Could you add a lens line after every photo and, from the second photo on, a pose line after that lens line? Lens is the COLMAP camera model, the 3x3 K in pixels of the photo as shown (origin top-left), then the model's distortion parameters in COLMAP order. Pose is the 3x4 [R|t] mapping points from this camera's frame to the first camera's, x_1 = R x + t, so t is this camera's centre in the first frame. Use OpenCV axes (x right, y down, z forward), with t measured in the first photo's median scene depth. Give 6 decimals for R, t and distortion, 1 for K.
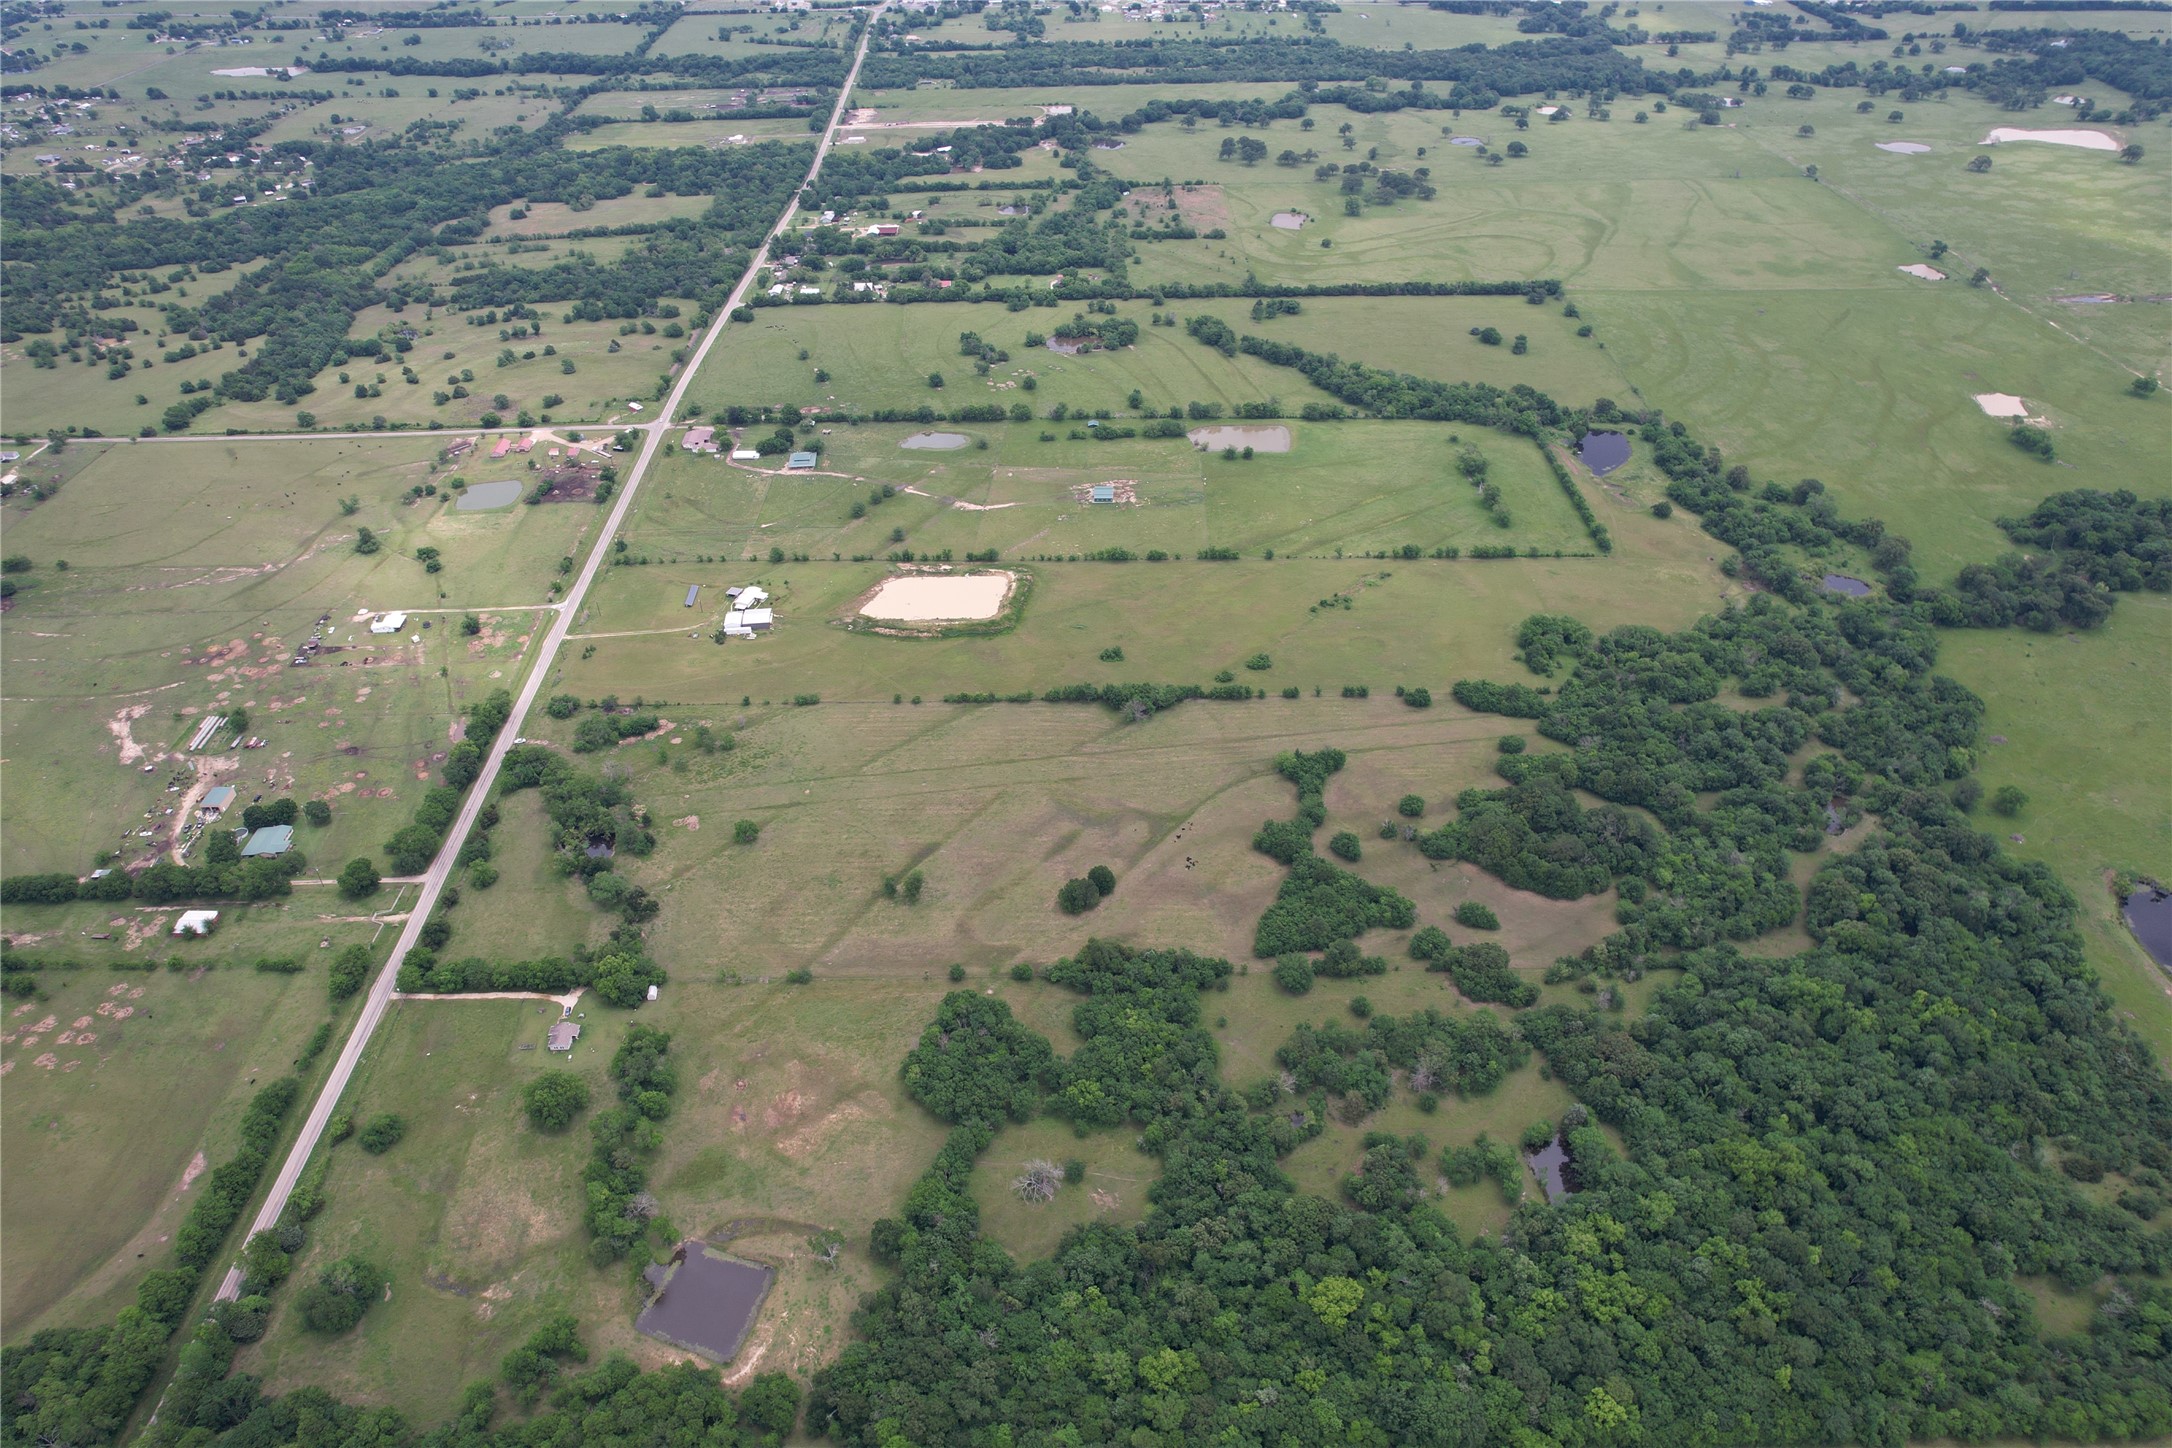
lens RADIAL K [[1390.2, 0, 1093.5], [0, 1390.2, 732.4], [0, 0, 1]] dist [-0.083533, 0.077065]
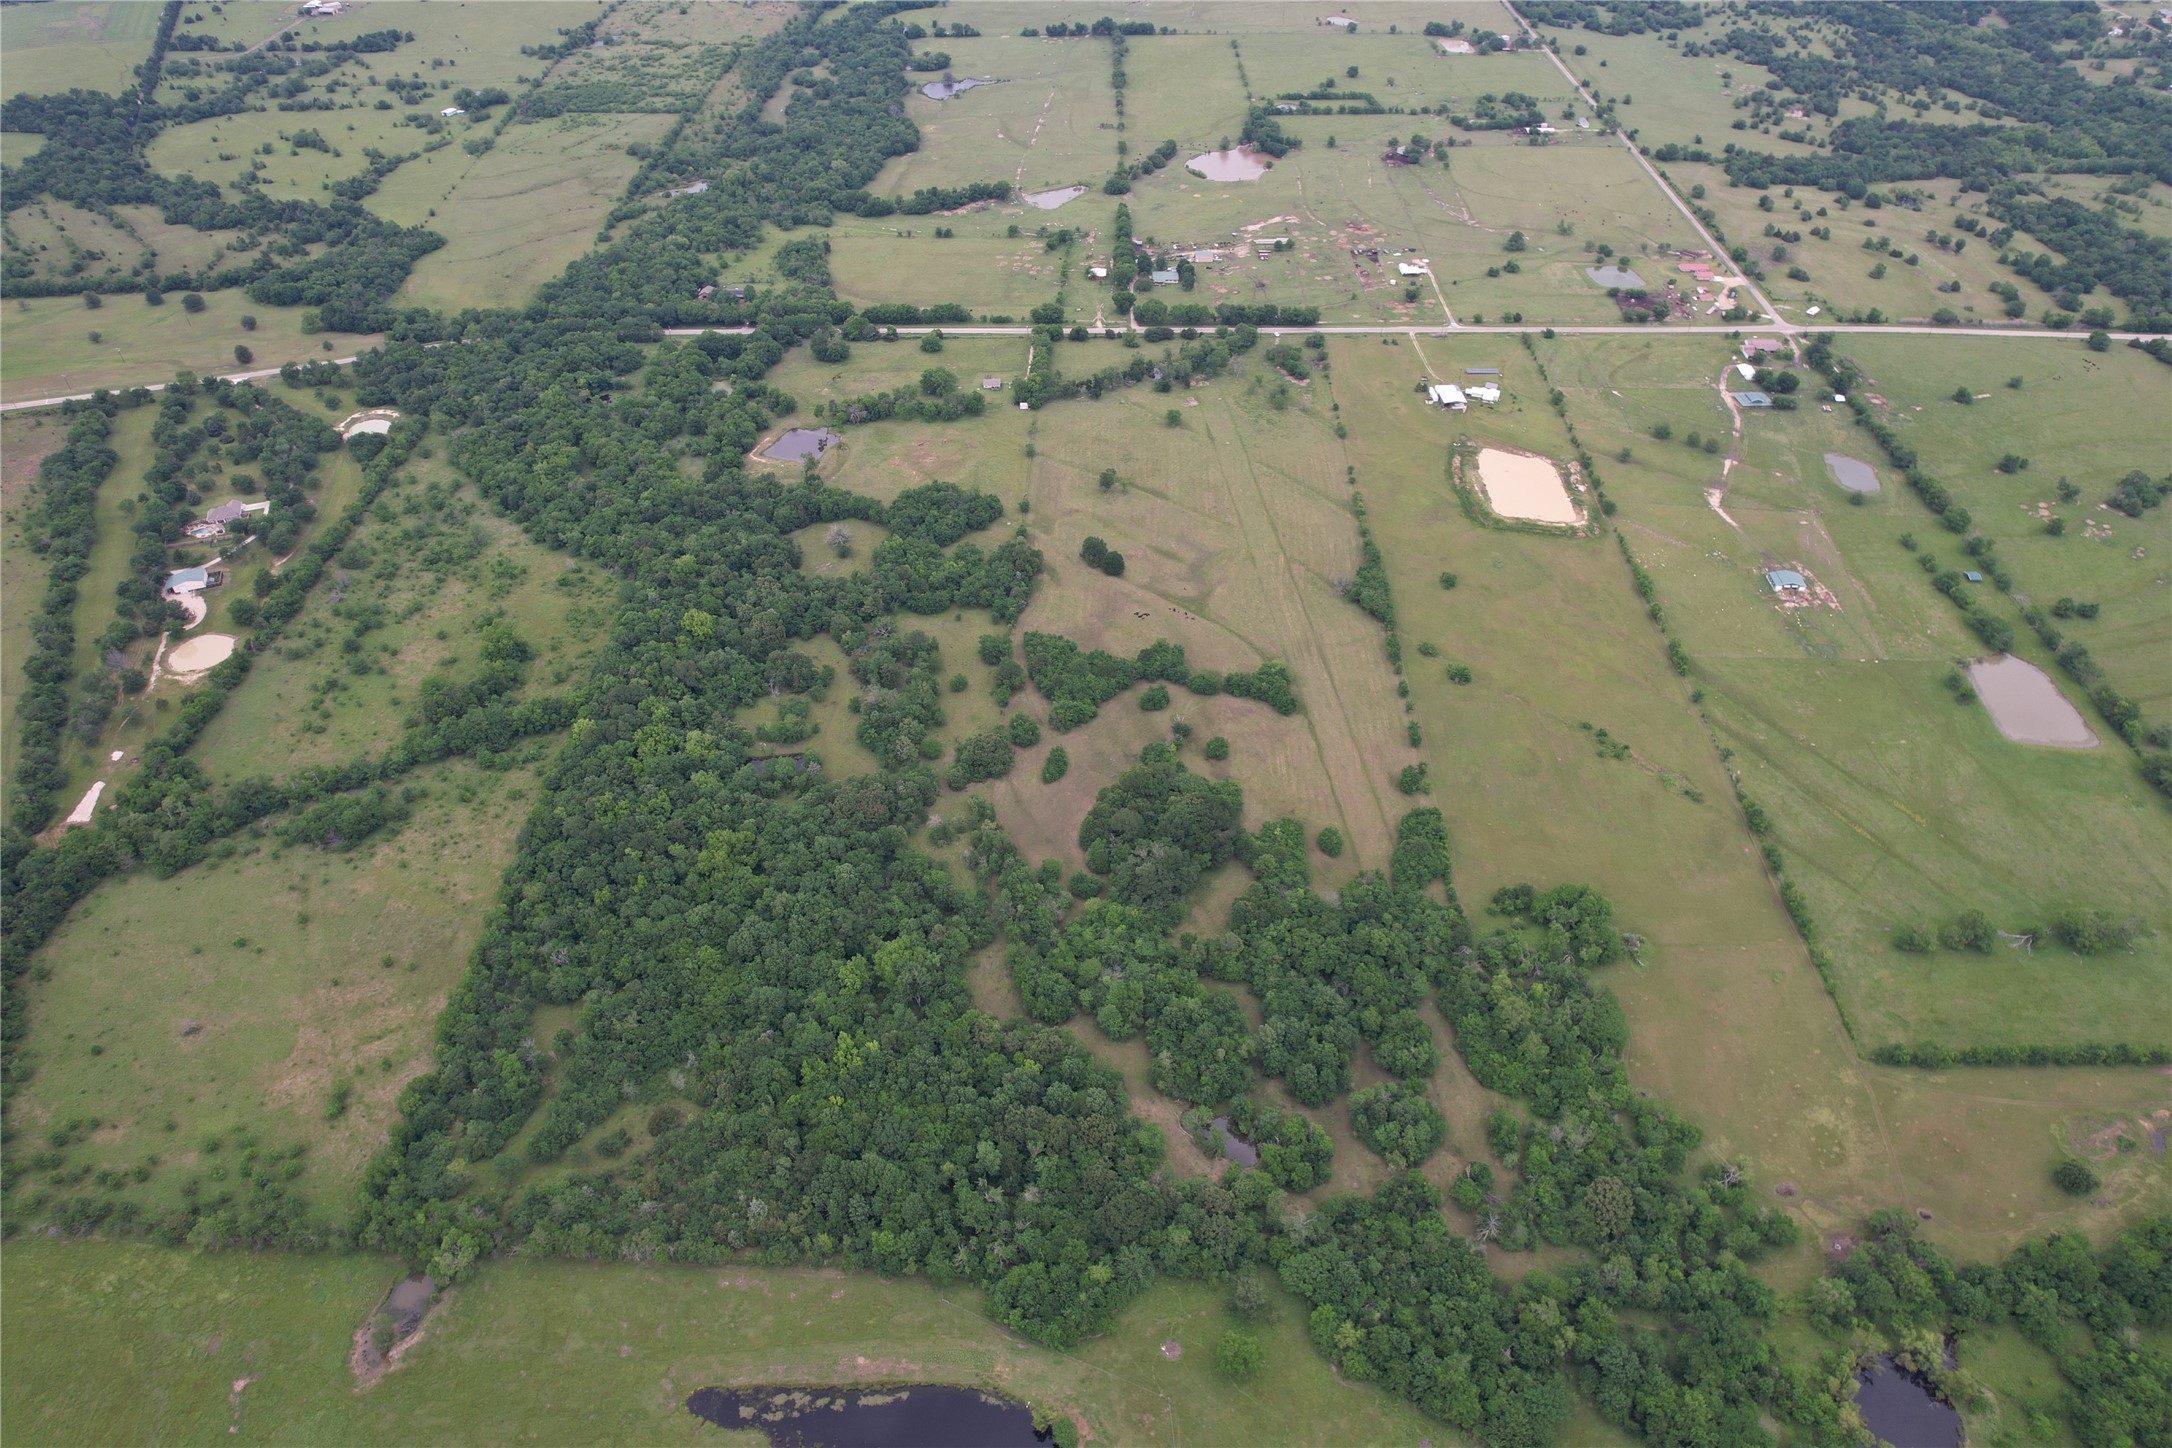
lens RADIAL K [[1390.2, 0, 1093.5], [0, 1390.2, 732.4], [0, 0, 1]] dist [-0.083533, 0.077065]
pose [[-0.033713, 0.663749, -0.747195, 0.744602], [-0.603796, 0.582236, 0.544455, -0.337815], [0.796425, 0.469509, 0.381140, 0.427318]]
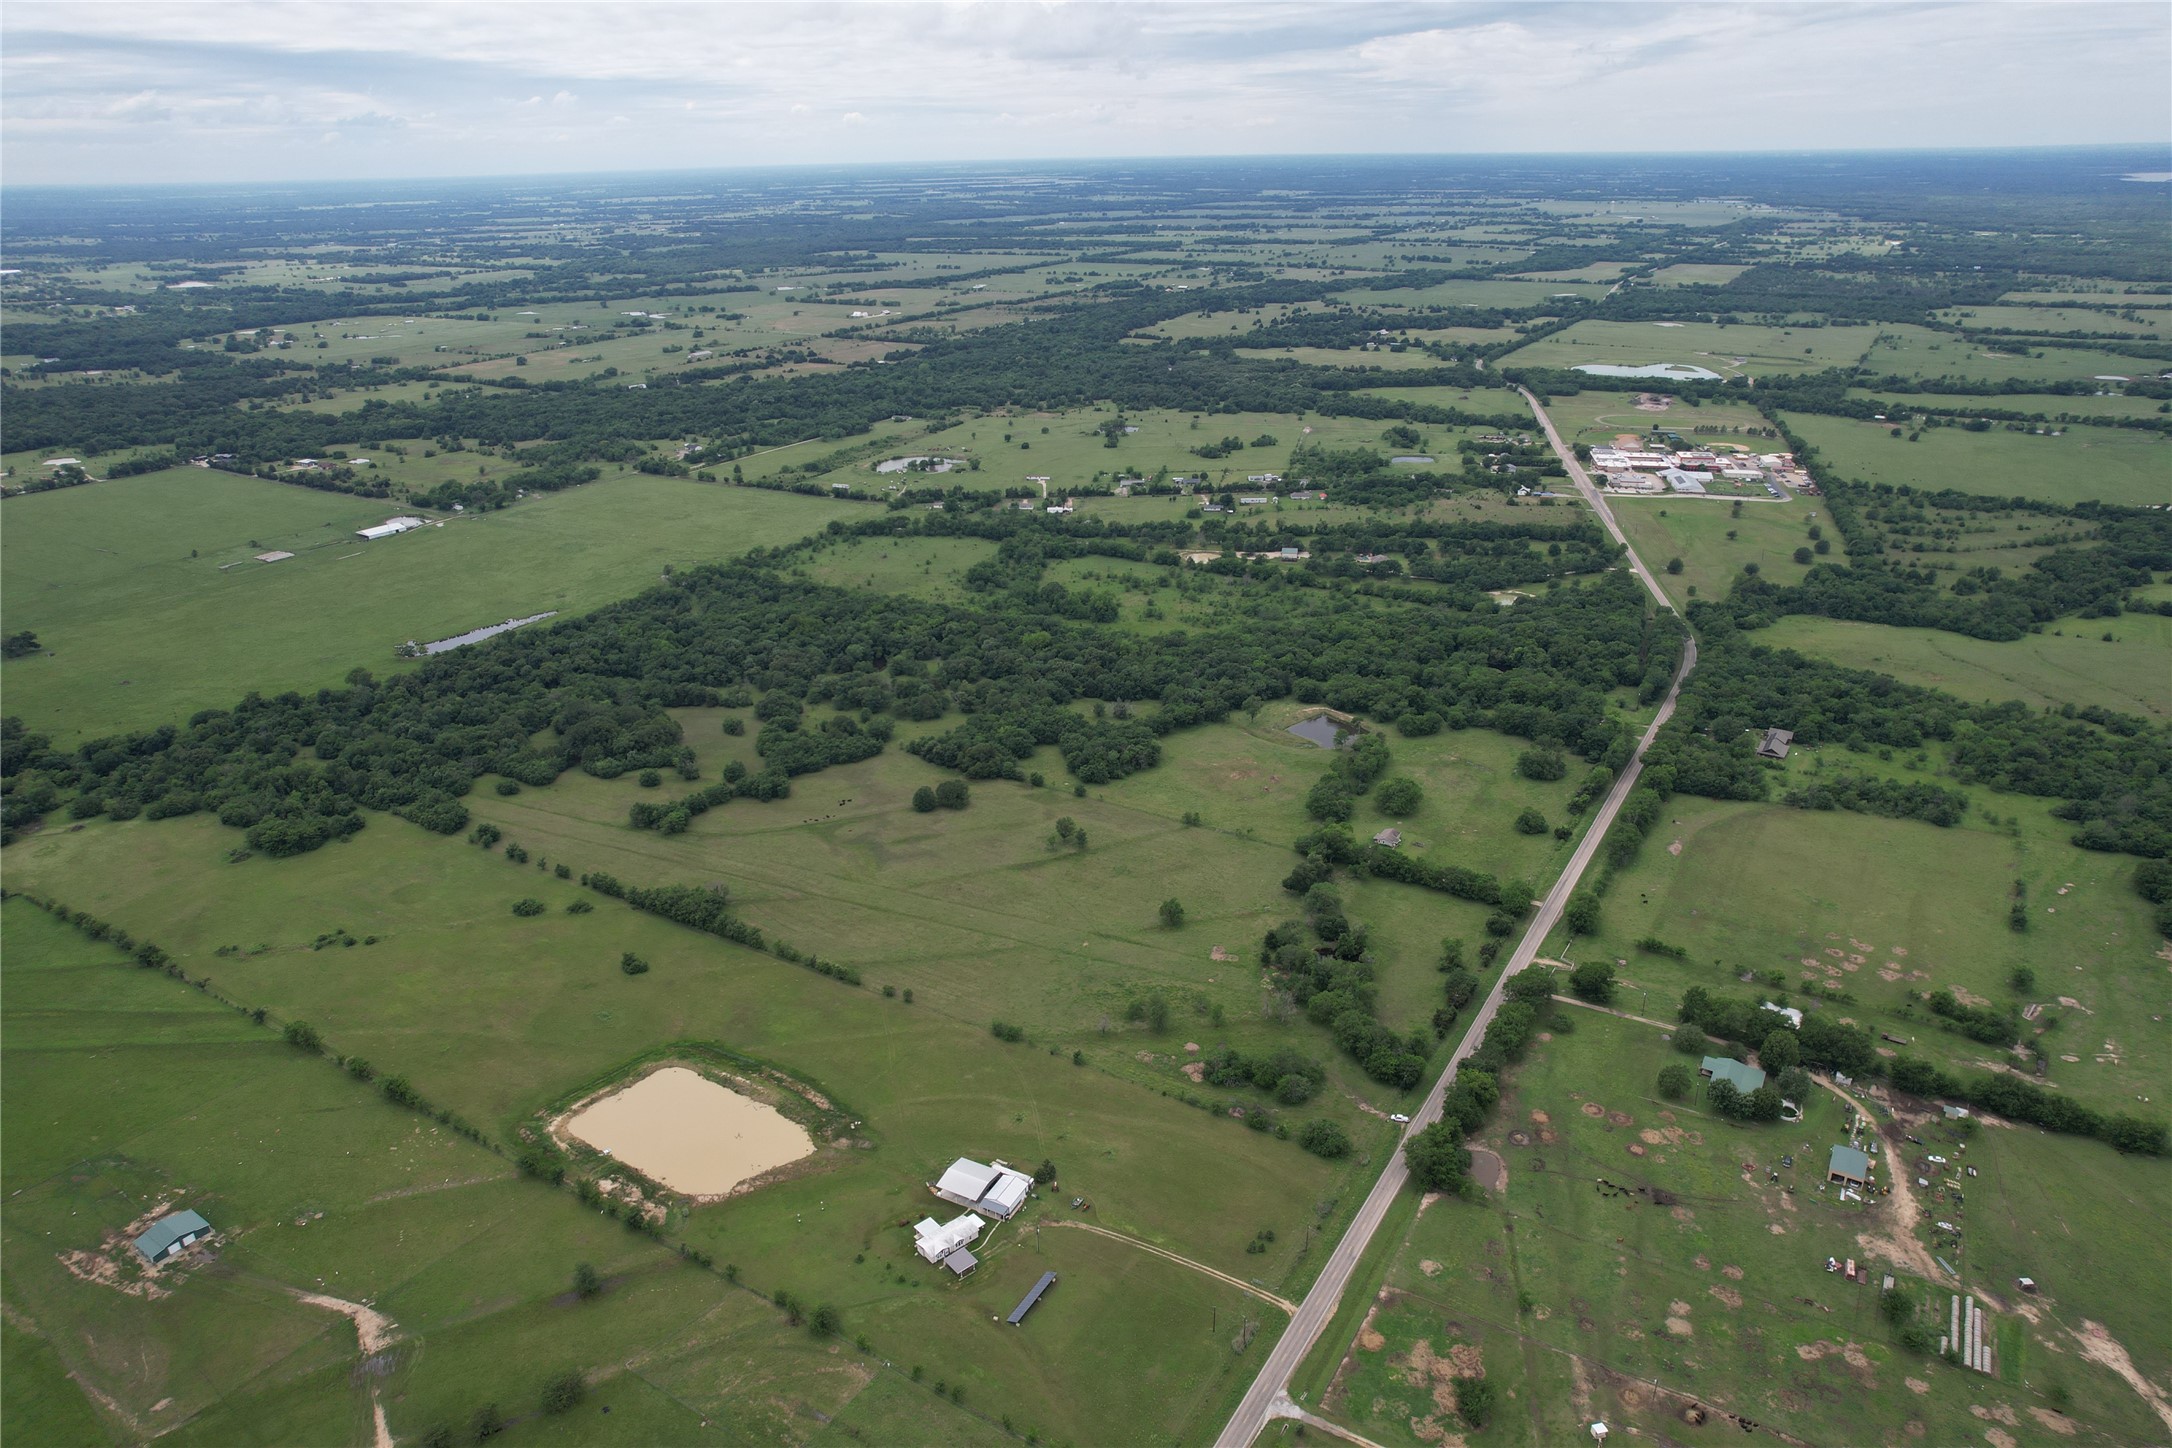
lens RADIAL K [[1390.2, 0, 1093.5], [0, 1390.2, 732.4], [0, 0, 1]] dist [-0.083533, 0.077065]
pose [[-0.839595, -0.186634, 0.510145, -0.499809], [0.350755, 0.530842, 0.771478, -0.552076], [-0.414790, 0.826665, -0.380229, 0.968625]]
